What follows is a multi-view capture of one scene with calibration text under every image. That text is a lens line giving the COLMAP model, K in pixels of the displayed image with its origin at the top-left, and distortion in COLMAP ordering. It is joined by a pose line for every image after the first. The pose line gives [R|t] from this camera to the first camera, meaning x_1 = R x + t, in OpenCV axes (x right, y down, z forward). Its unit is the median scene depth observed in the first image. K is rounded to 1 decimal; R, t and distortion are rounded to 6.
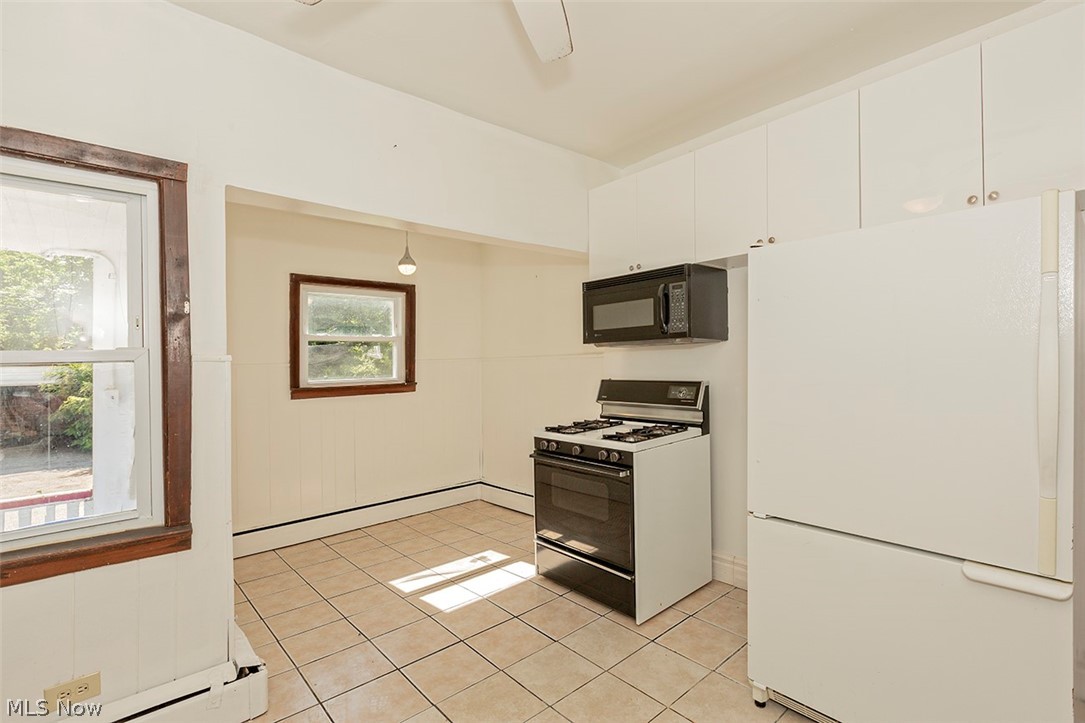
lens RADIAL K [[479.9, 0, 606.8], [0, 479.9, 367.9], [0, 0, 1]] dist [0.001861, -0.000024]
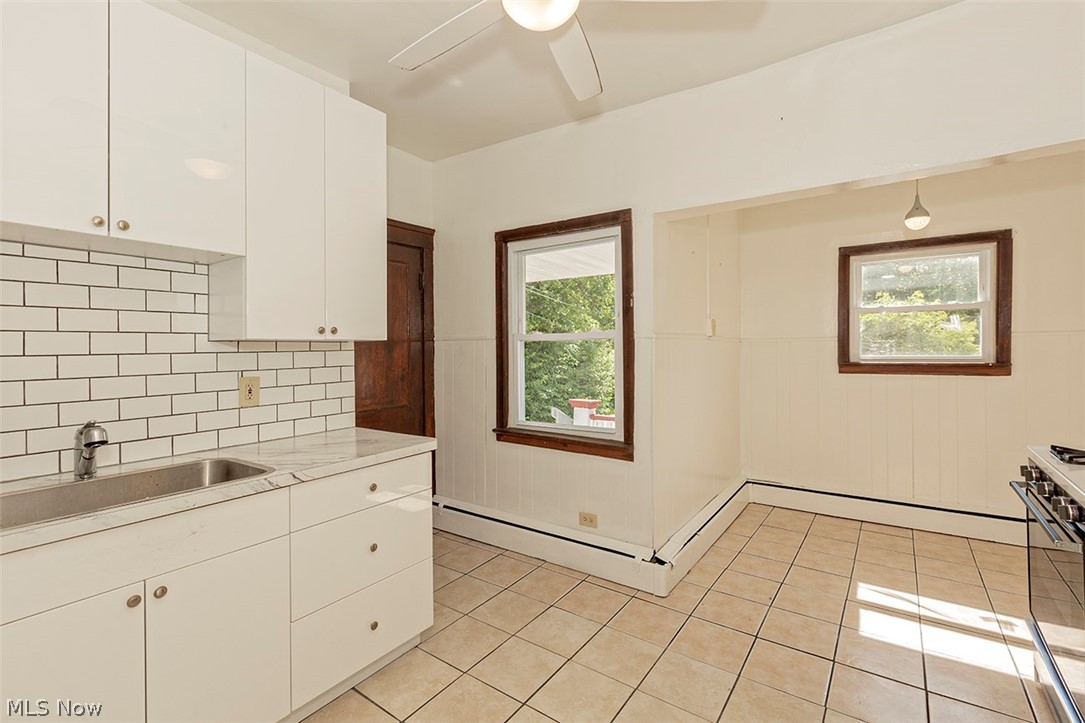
lens RADIAL K [[536.3, 0, 543.0], [0, 536.3, 346.8], [0, 0, 1]] dist [-0.000881, -0.000056]
pose [[0.156893, 0.021331, -0.987385, 0.359577], [-0.006222, 0.999768, 0.020610, -0.009191], [0.987596, 0.002910, 0.156990, 0.213963]]
